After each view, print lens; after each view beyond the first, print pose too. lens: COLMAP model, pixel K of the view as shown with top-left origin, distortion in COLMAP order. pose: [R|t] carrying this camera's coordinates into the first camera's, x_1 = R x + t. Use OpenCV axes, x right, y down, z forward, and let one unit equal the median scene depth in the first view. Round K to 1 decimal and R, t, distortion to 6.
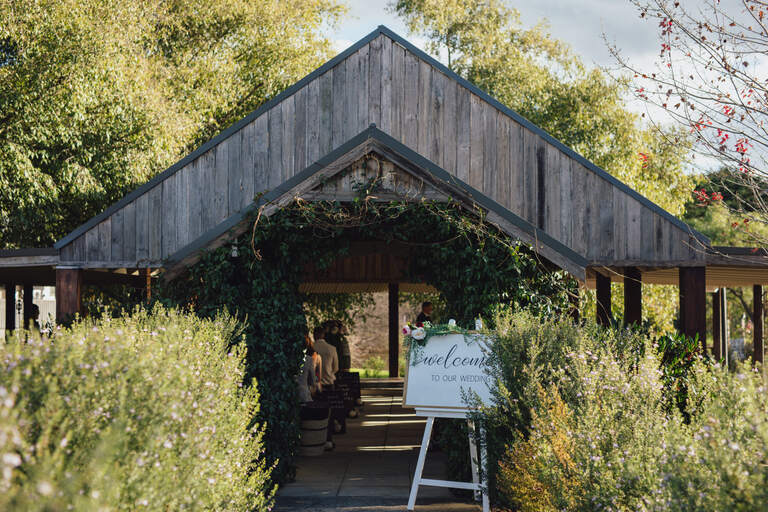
lens RADIAL K [[1091.2, 0, 384.0], [0, 1091.2, 256.0], [0, 0, 1]] dist [0.013486, 0.044921]
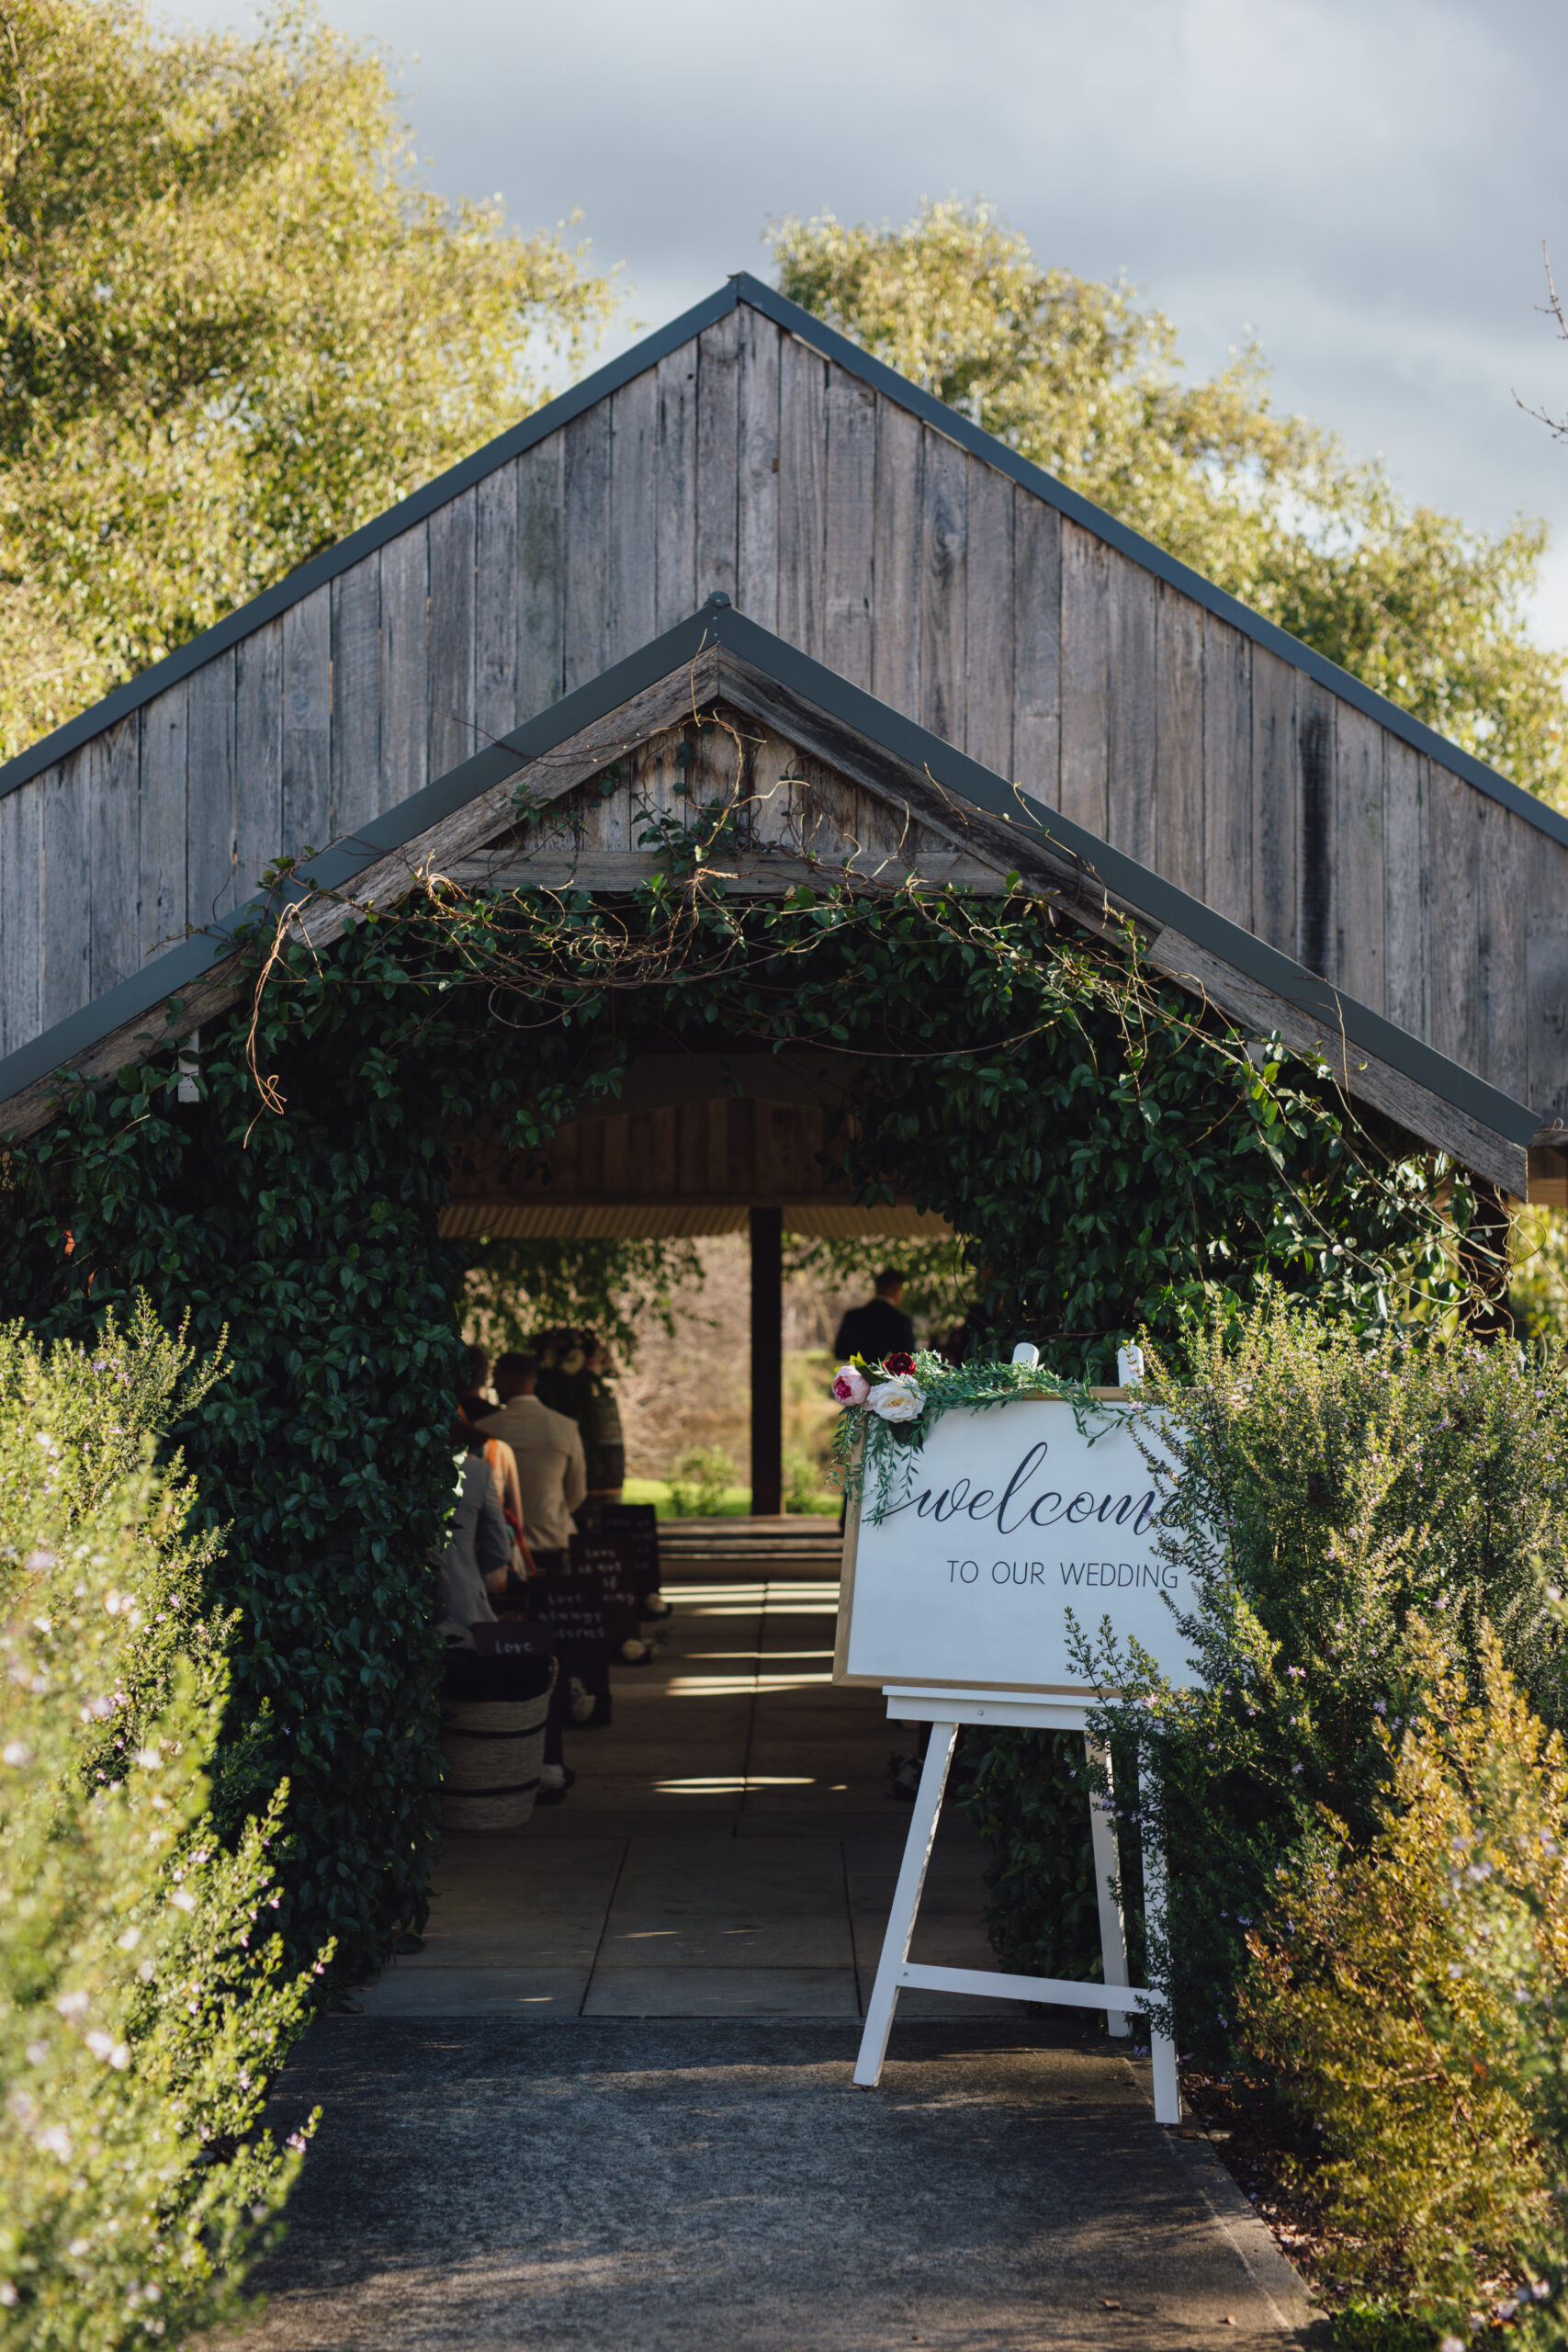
lens RADIAL K [[3341.3, 0, 704.5], [0, 3341.3, 1177.2], [0, 0, 1]] dist [0.013486, 0.044921]
pose [[0.999983, 0.001076, -0.005709, -0.008734], [-0.000987, 0.999879, 0.015554, 0.005977], [0.005725, -0.015548, 0.999863, 0.196407]]
